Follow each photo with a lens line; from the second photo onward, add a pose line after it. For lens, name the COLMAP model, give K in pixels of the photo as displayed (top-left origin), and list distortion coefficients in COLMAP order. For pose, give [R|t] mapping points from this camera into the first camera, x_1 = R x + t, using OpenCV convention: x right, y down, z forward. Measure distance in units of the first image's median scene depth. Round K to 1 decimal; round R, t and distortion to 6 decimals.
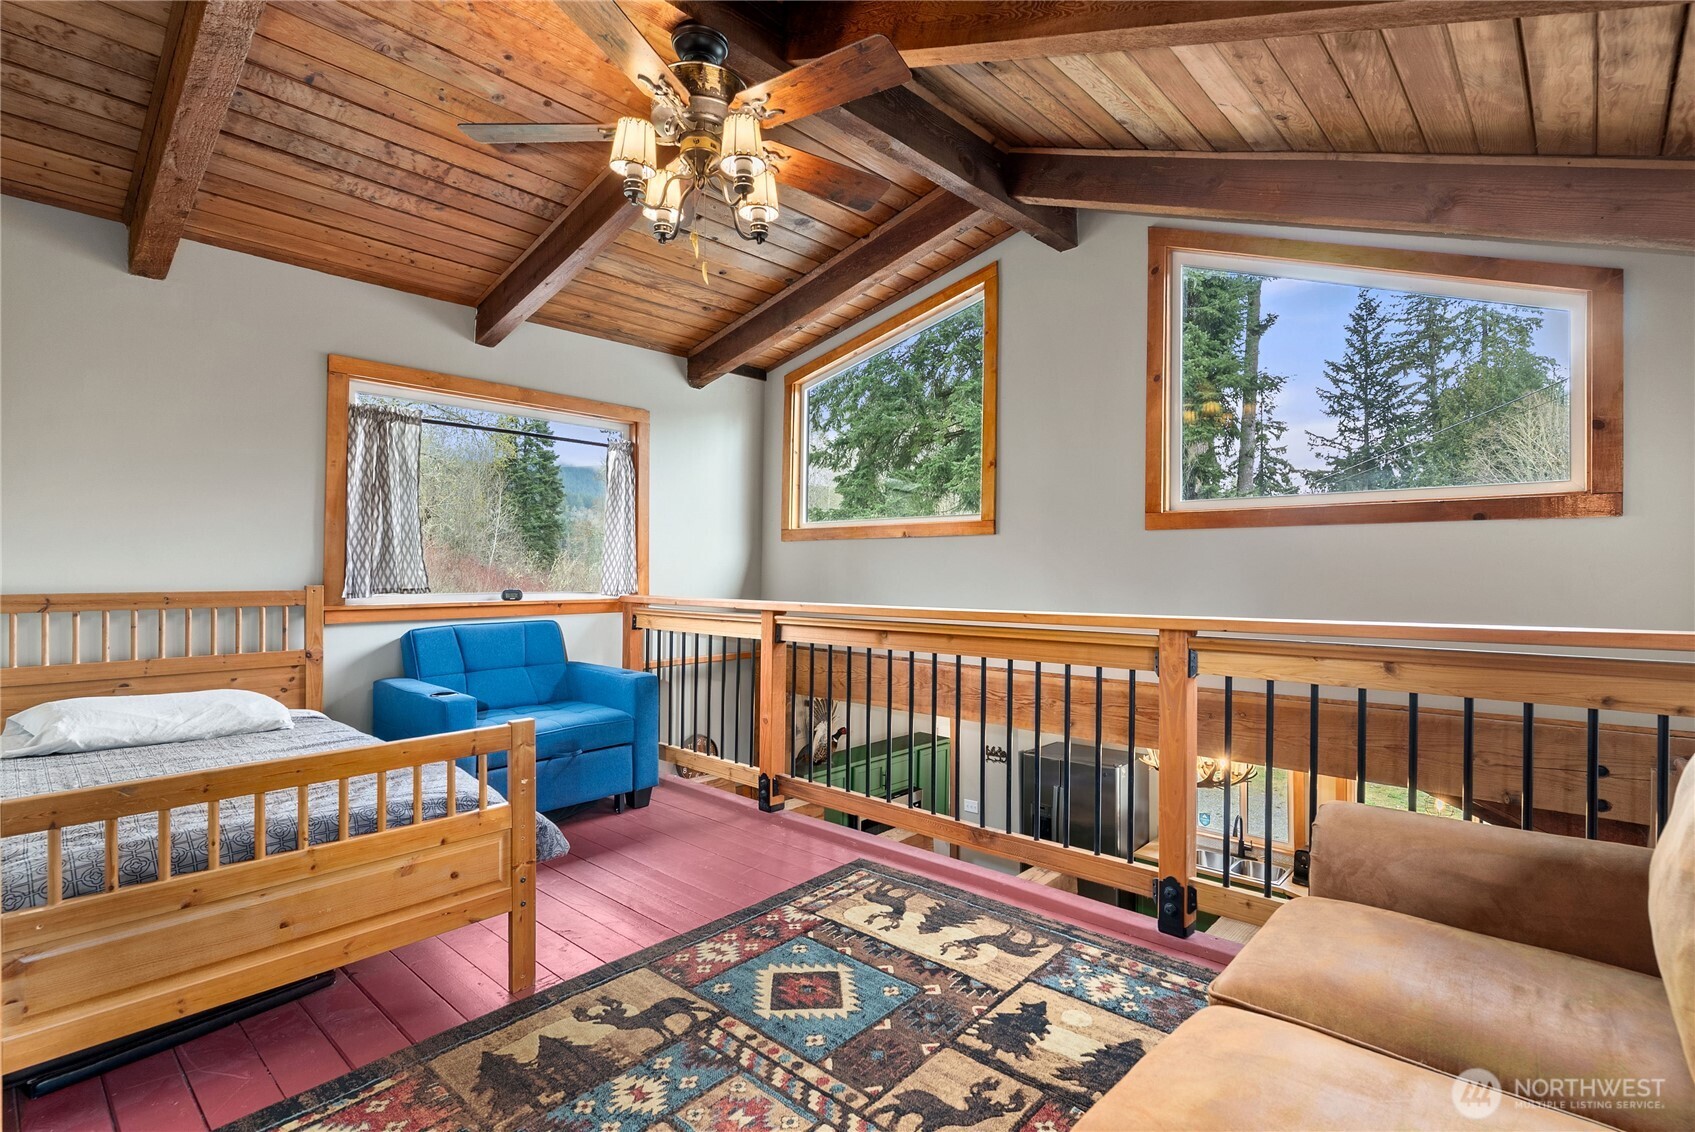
lens RADIAL K [[810.4, 0, 847.5], [0, 810.4, 566.0], [0, 0, 1]] dist [0.001723, -0.000229]
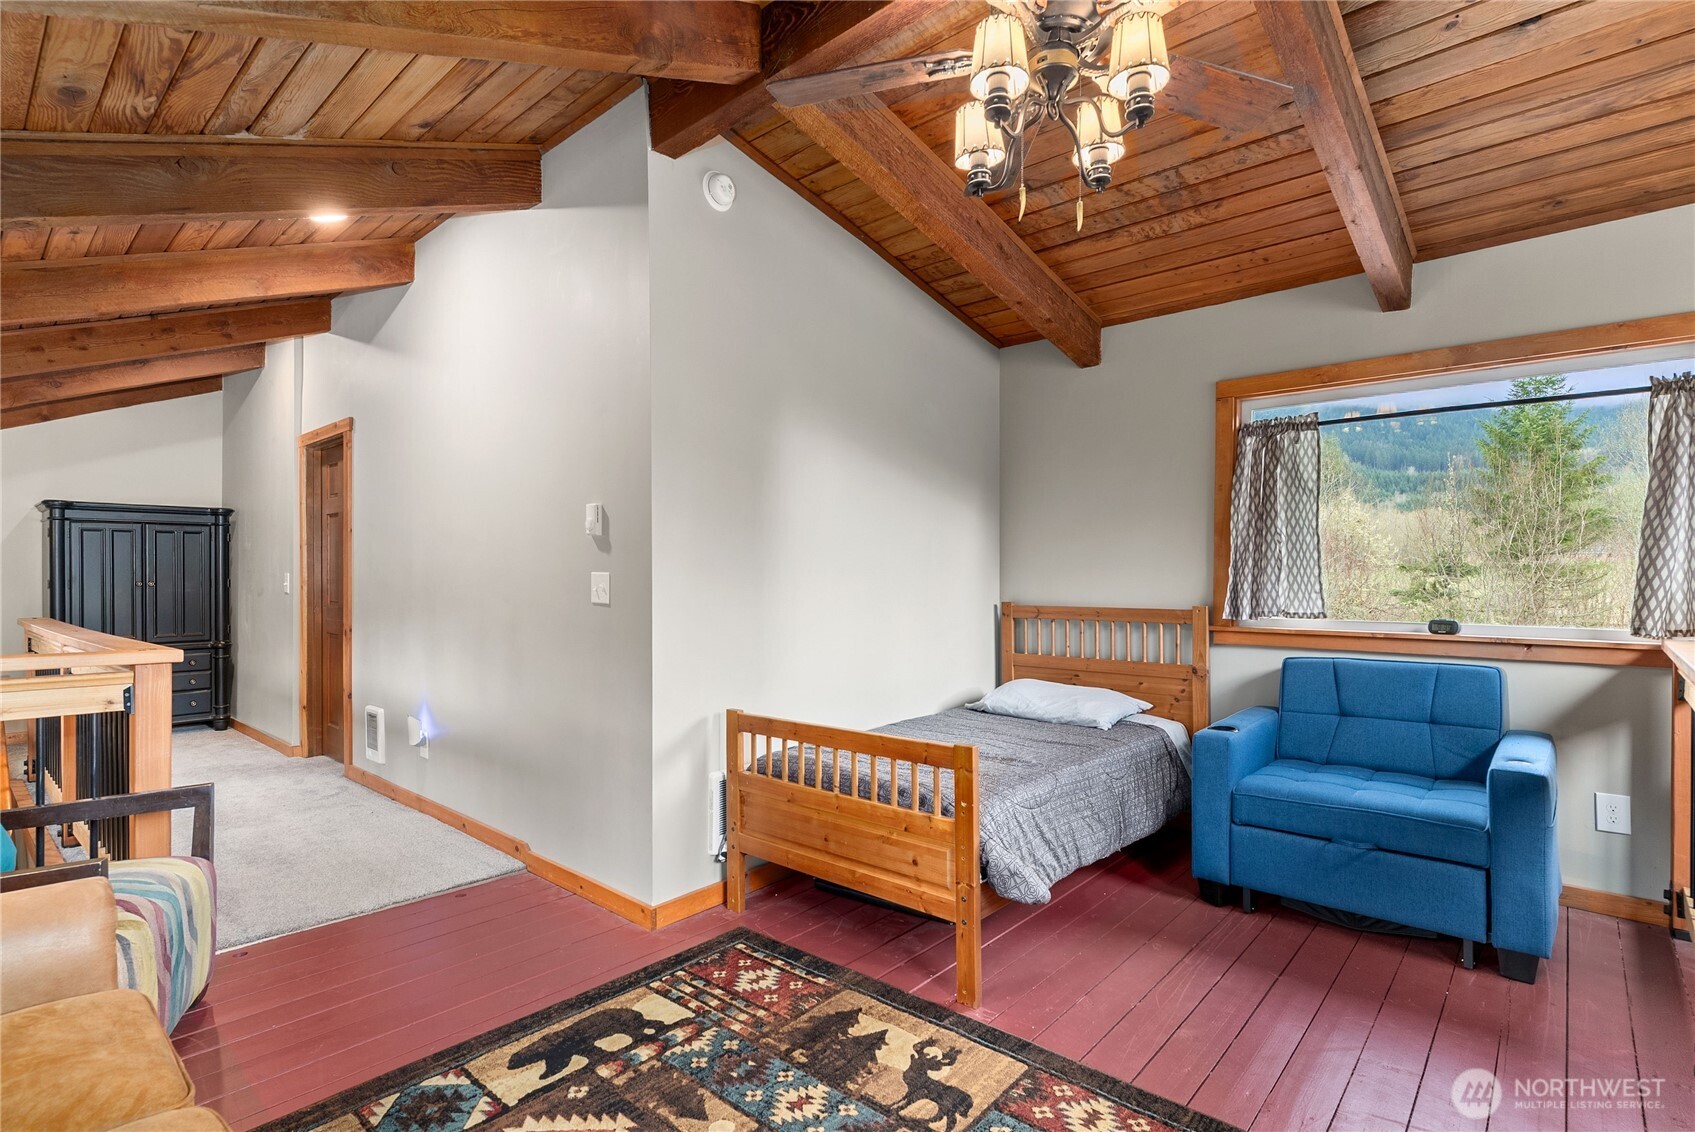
lens RADIAL K [[812.4, 0, 846.1], [0, 812.4, 580.7], [0, 0, 1]] dist [-0.000444, -0.000058]
pose [[0.015671, 0.003008, -0.999873, 0.379868], [0.005294, 0.999981, 0.003091, -0.014119], [0.999863, -0.005342, 0.015655, 0.500560]]
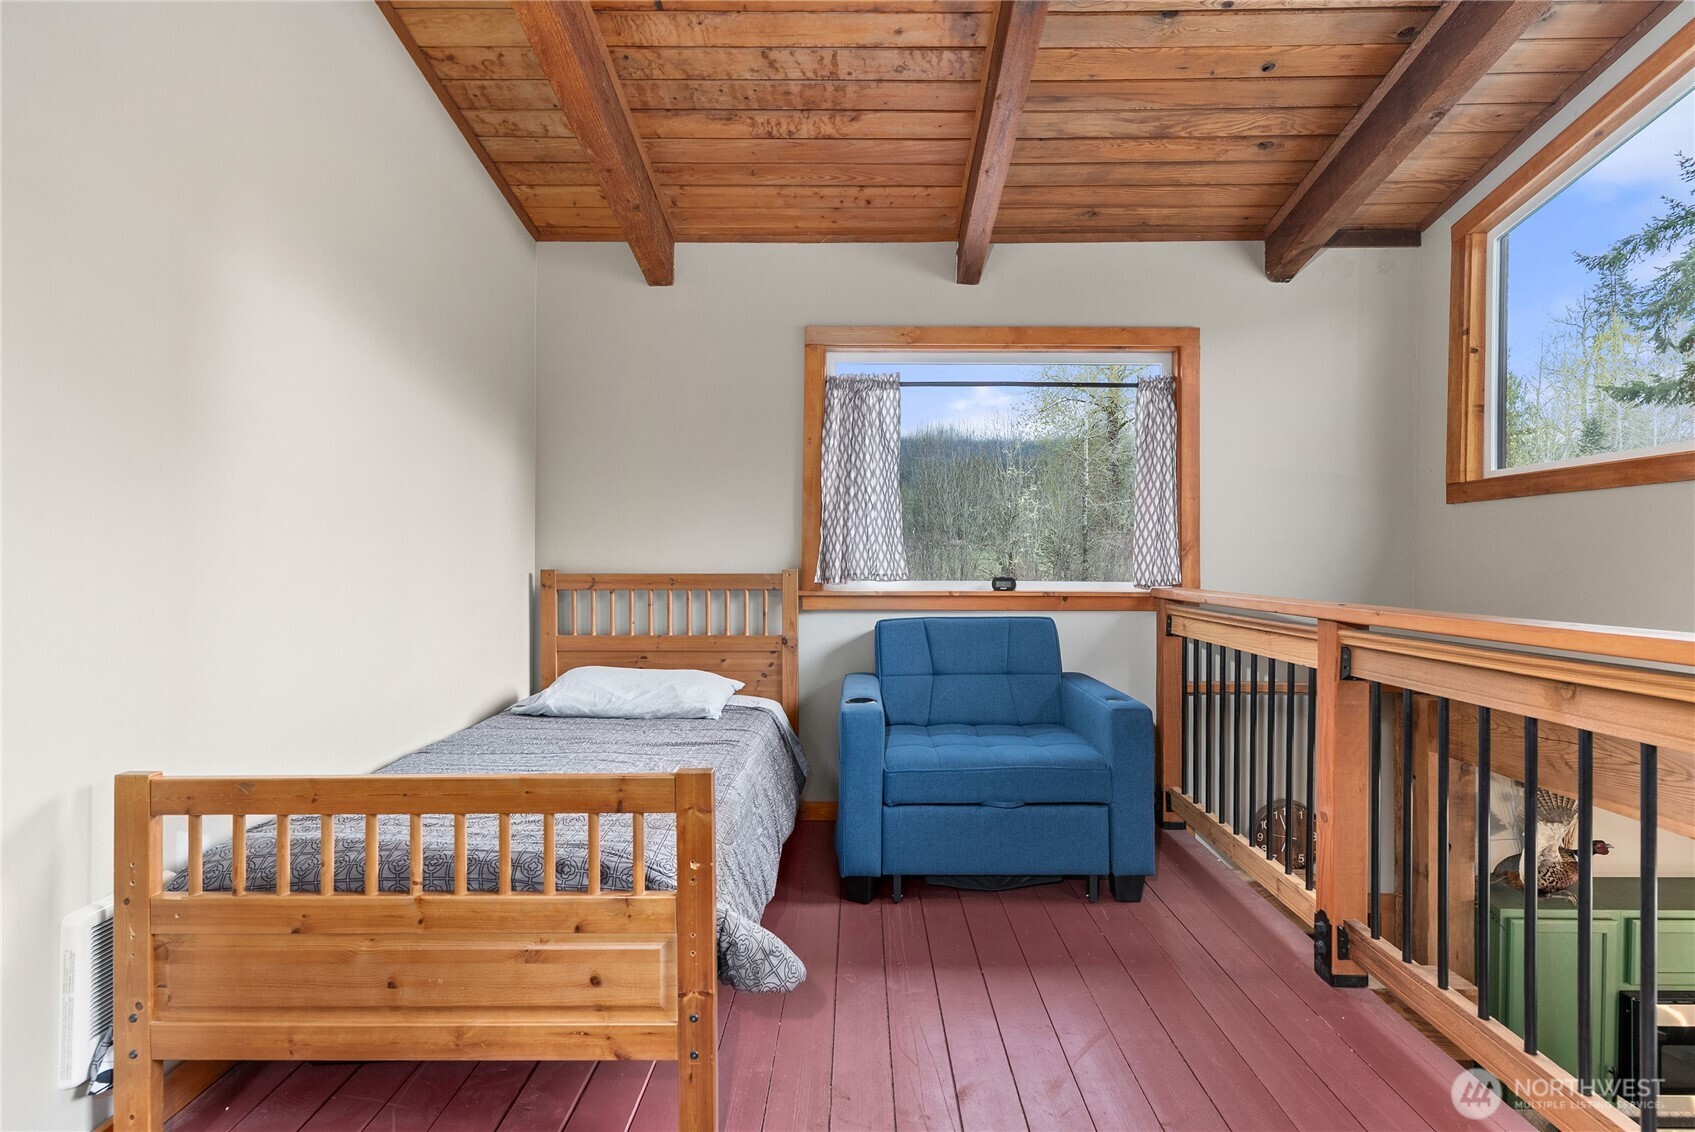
lens RADIAL K [[810.7, 0, 850.5], [0, 810.7, 556.2], [0, 0, 1]] dist [0.002774, -0.000472]
pose [[0.668415, -0.005903, -0.743765, 0.100919], [0.003859, 0.999983, -0.004468, 0.012671], [0.743778, 0.000116, 0.668426, 0.394746]]
